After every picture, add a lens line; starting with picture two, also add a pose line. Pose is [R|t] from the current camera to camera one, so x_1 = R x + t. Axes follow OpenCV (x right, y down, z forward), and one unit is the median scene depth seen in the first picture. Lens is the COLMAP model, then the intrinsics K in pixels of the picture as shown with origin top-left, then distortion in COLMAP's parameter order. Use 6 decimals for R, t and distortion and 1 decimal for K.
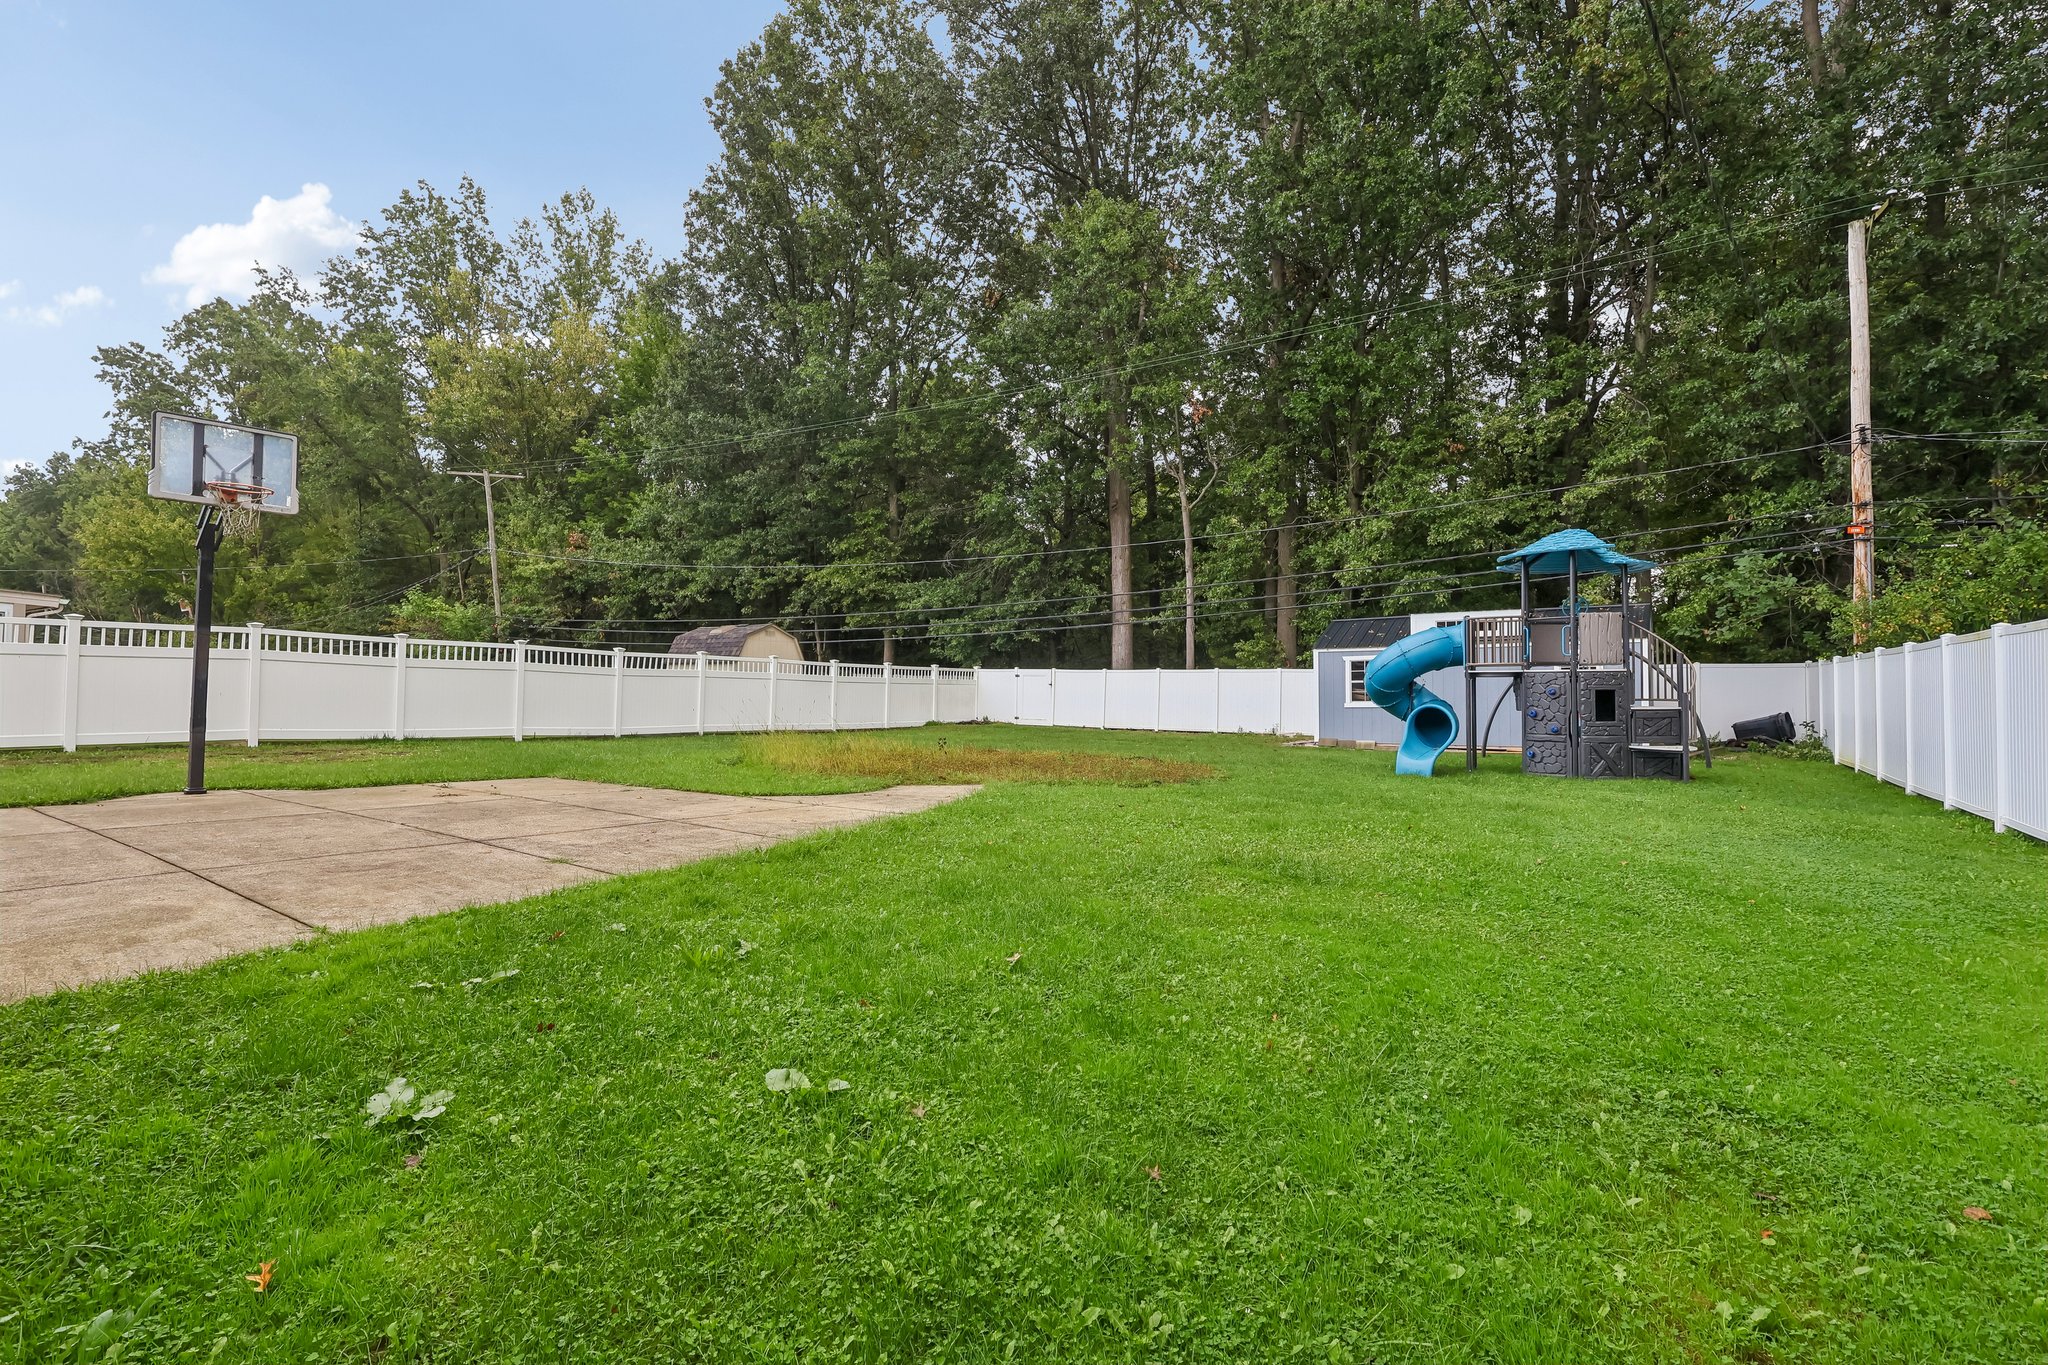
lens RADIAL K [[947.4, 0, 1024.0], [0, 947.4, 682.5], [0, 0, 1]] dist [-0.000484, -0.000271]
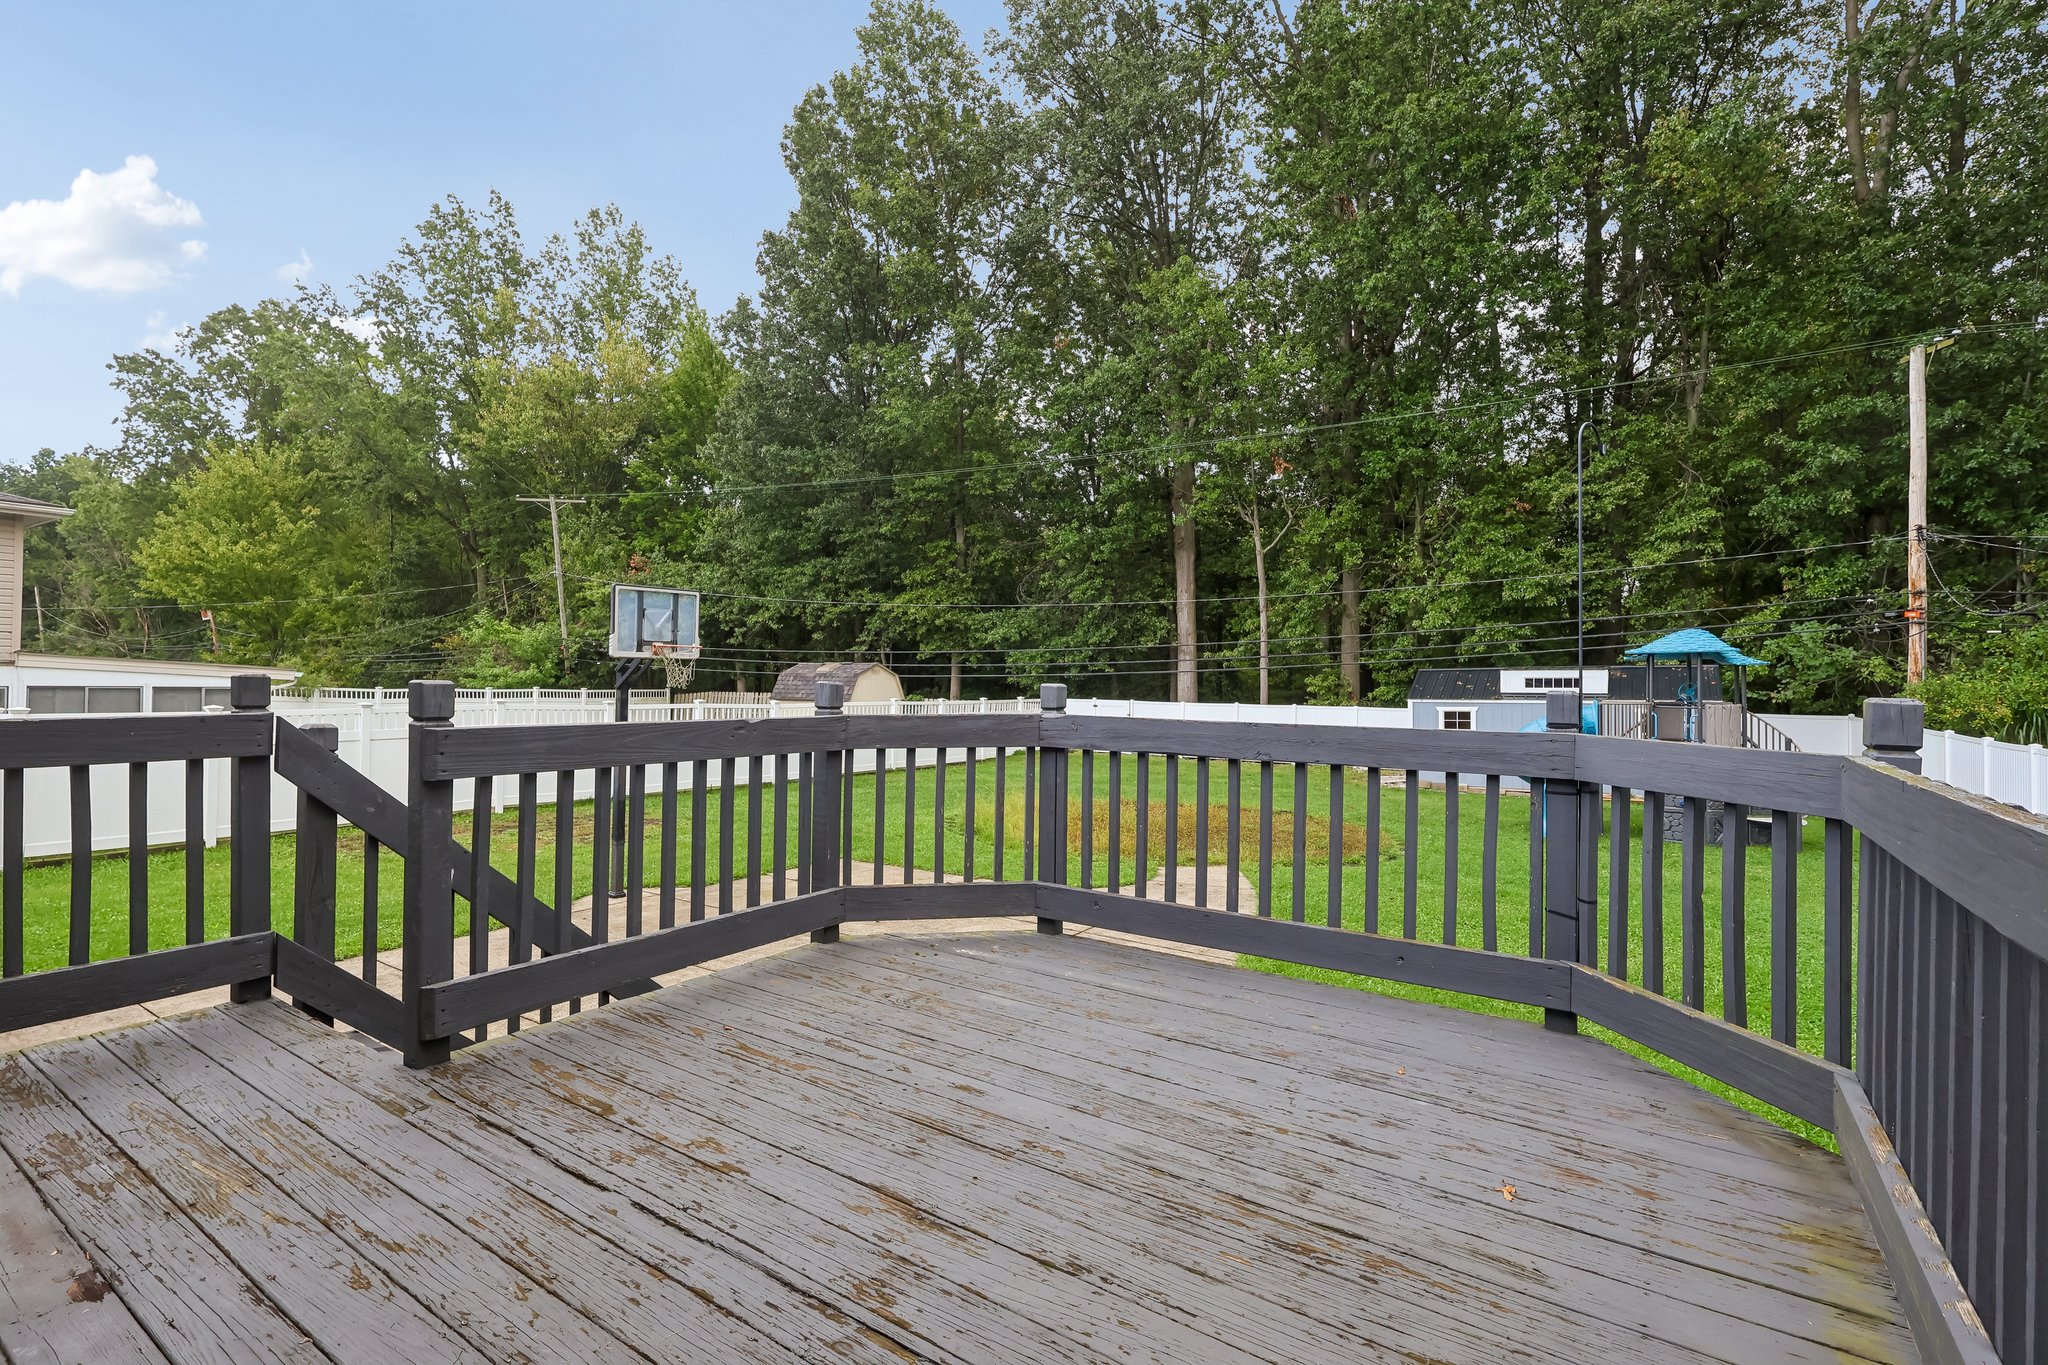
lens RADIAL K [[947.4, 0, 1024.0], [0, 947.4, 682.5], [0, 0, 1]] dist [-0.000484, -0.000271]
pose [[0.999462, -0.003011, 0.032656, -0.105726], [0.002490, 0.999869, 0.016004, -0.043603], [-0.032700, -0.015914, 0.999339, -0.052119]]
